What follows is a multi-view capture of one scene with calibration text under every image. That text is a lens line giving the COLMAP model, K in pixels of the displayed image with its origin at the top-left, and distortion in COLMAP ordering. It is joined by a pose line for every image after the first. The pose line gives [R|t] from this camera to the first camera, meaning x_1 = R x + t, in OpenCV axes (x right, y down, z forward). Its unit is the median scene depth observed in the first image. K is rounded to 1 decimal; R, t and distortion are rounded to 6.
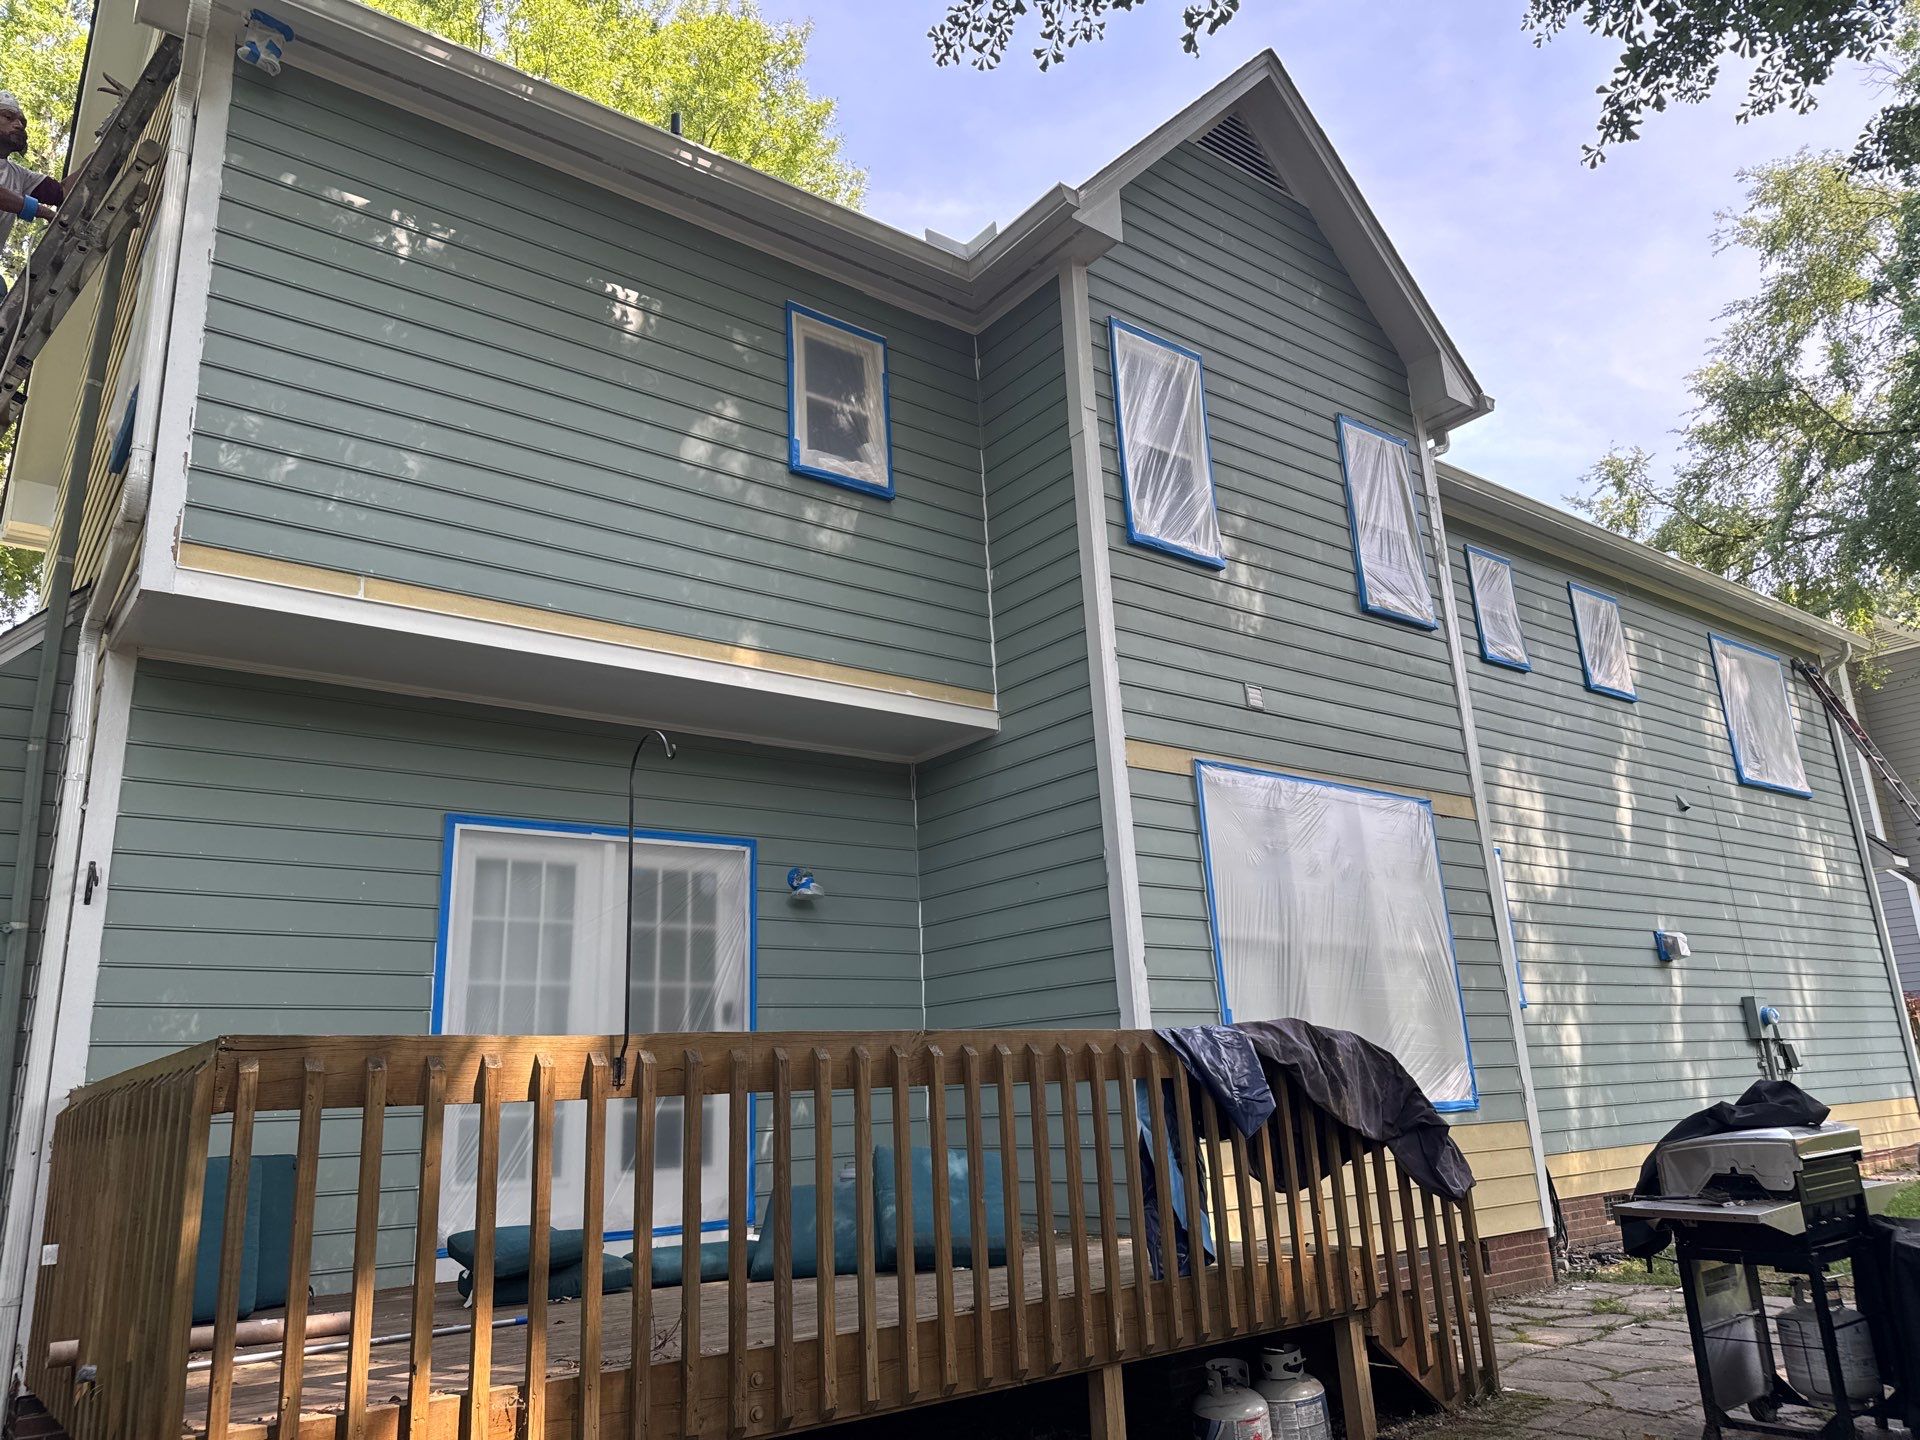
lens RADIAL K [[1355.4, 0, 967.5], [0, 1355.4, 729.5], [0, 0, 1]] dist [0.143528, -0.207275]
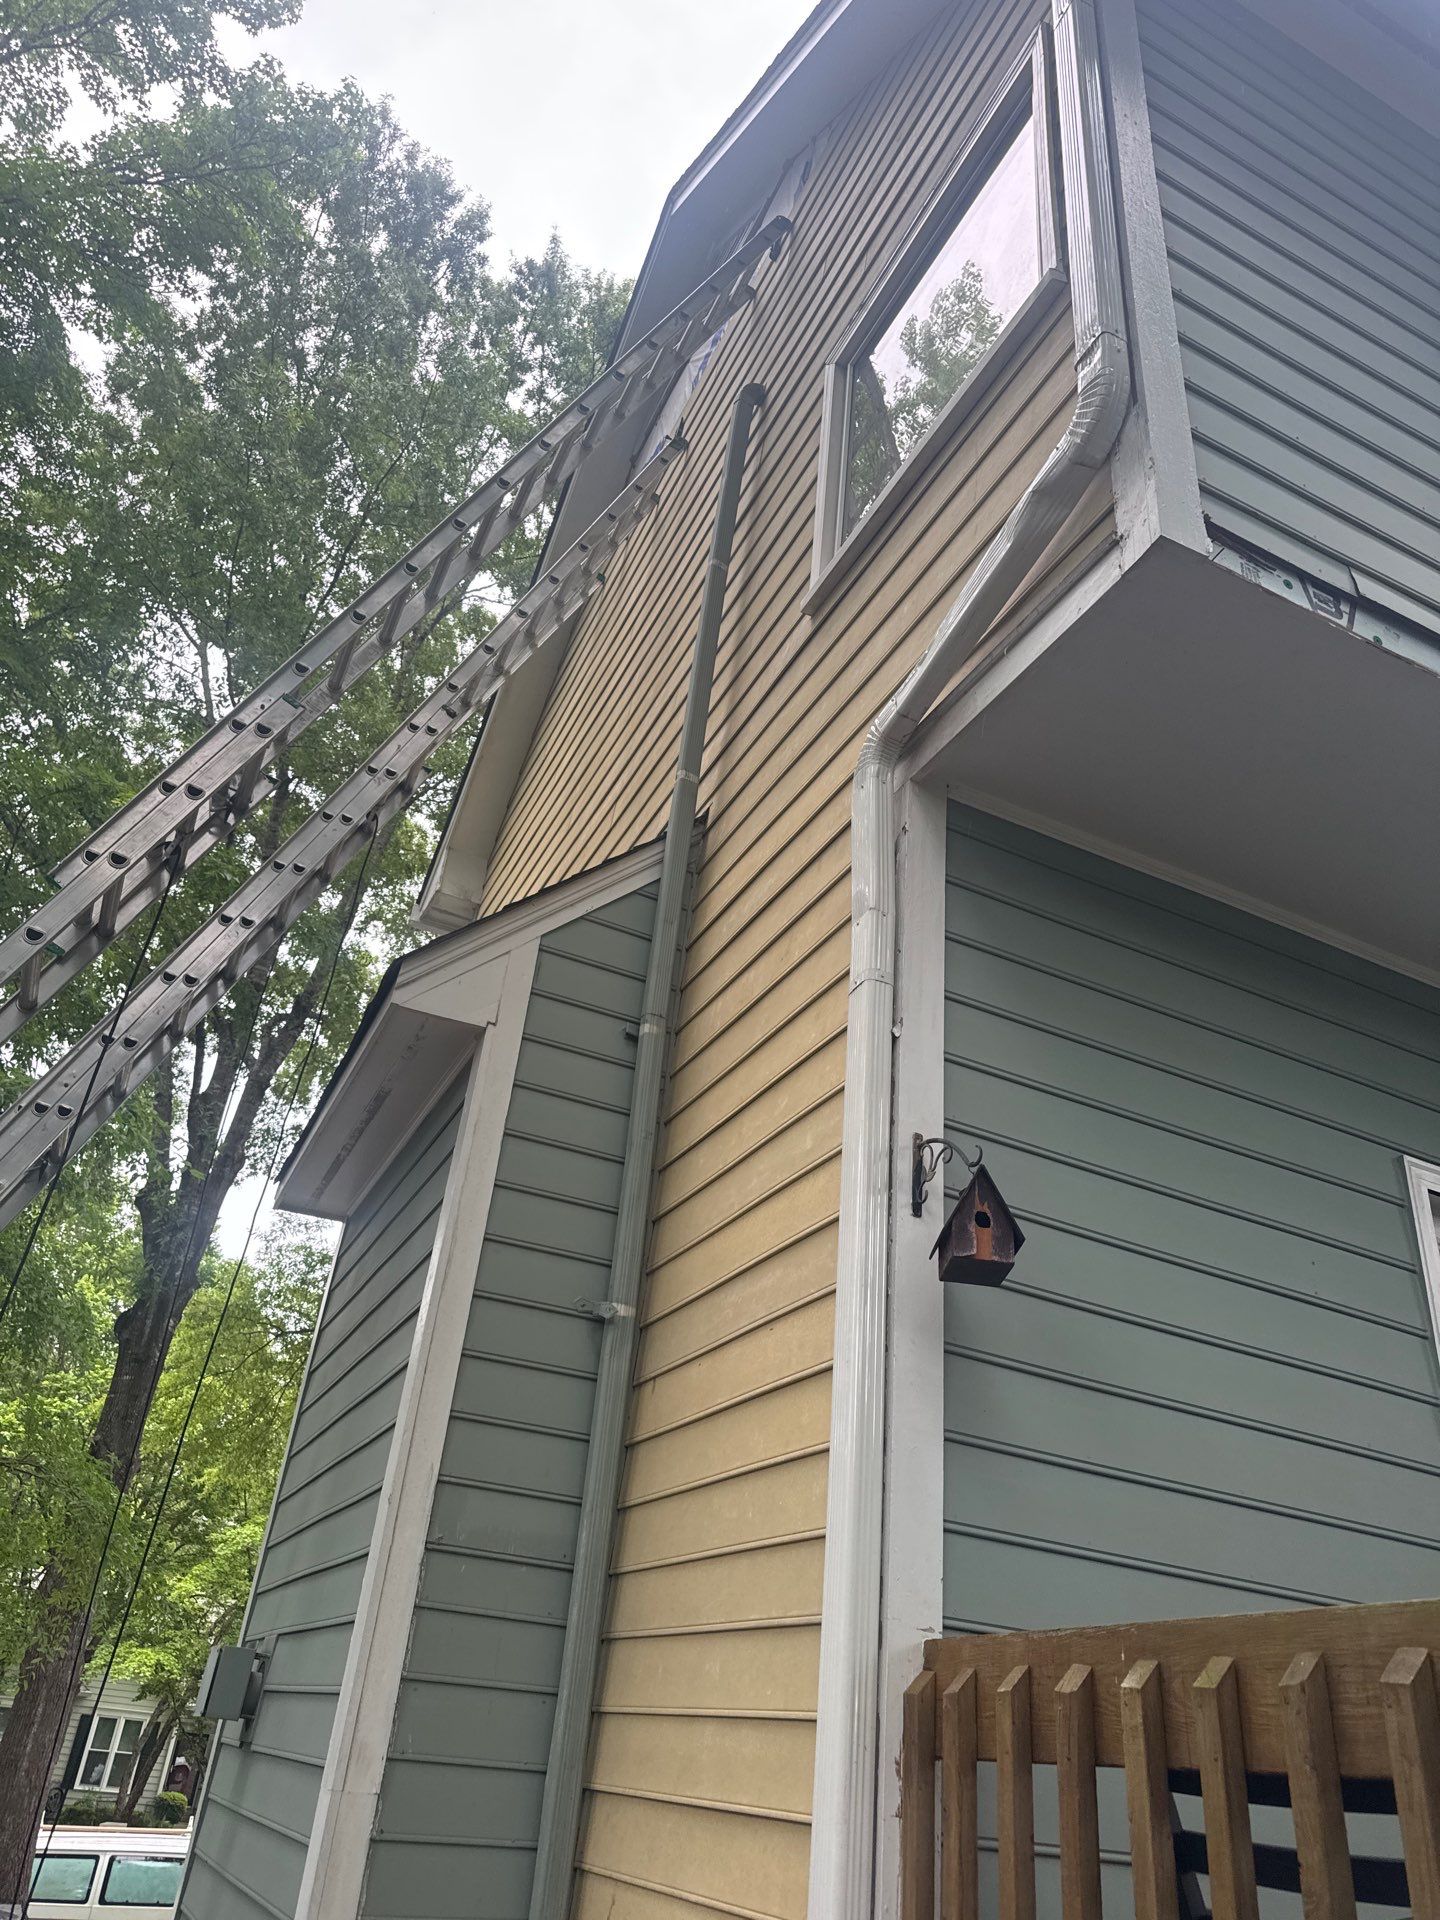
lens RADIAL K [[1355.4, 0, 720.0], [0, 1355.4, 960.0], [0, 0, 1]] dist [0.143528, -0.207275]
pose [[0.962994, -0.001389, -0.269519, -0.543356], [-0.070939, 0.963422, -0.258430, 0.160377], [0.260020, 0.267986, 0.927671, 0.485216]]
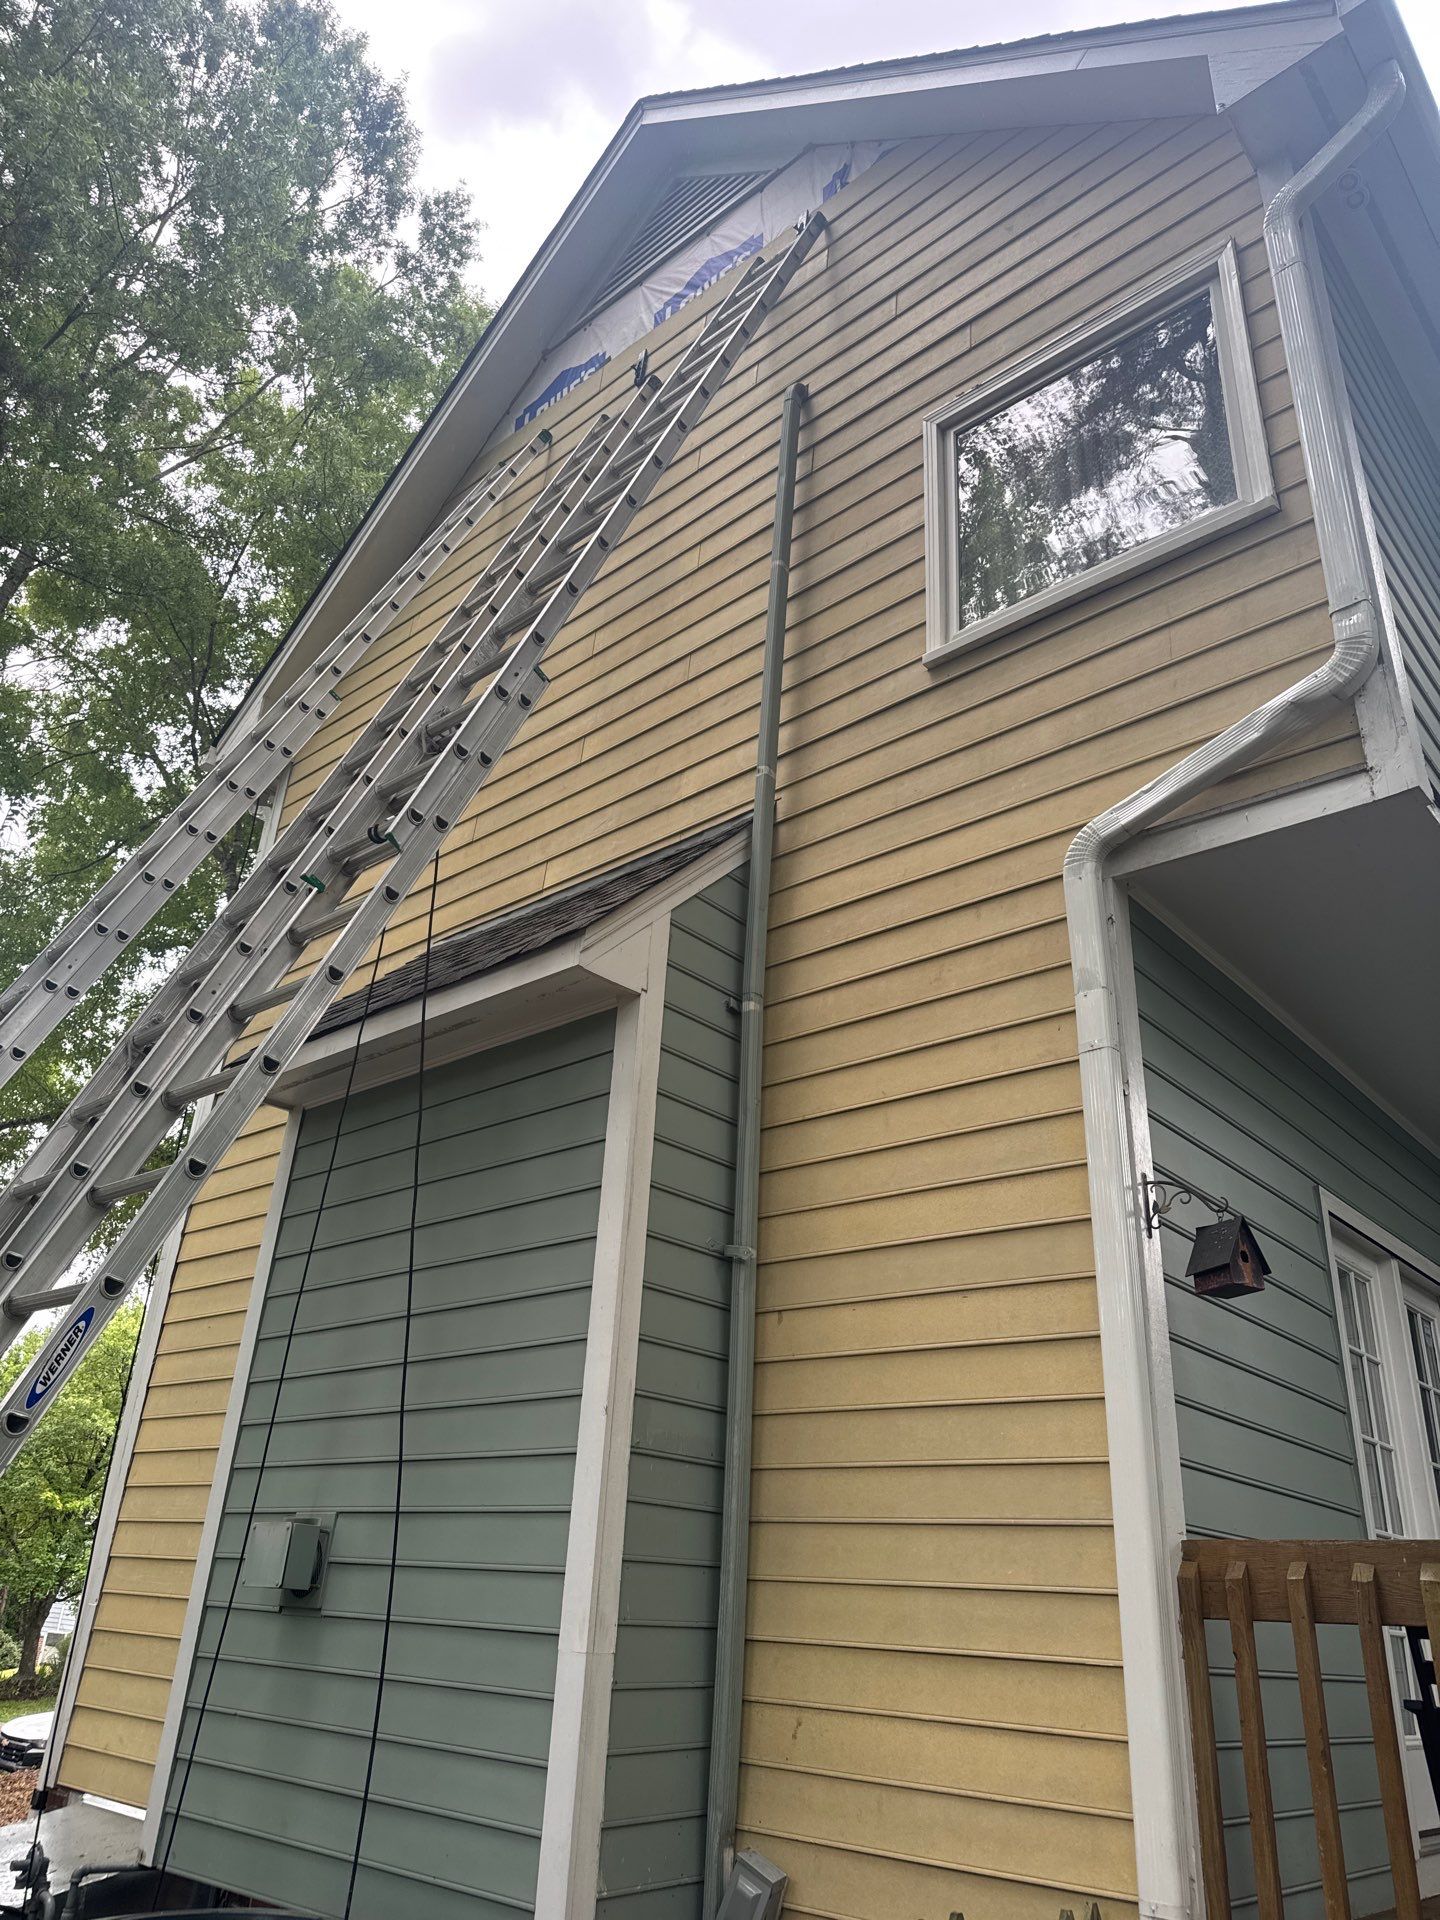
lens RADIAL K [[1355.4, 0, 720.0], [0, 1355.4, 960.0], [0, 0, 1]] dist [0.143528, -0.207275]
pose [[0.980741, 0.162820, 0.107873, -0.881181], [-0.141085, 0.972520, -0.185199, 0.140644], [-0.135063, 0.166413, 0.976762, 0.347673]]
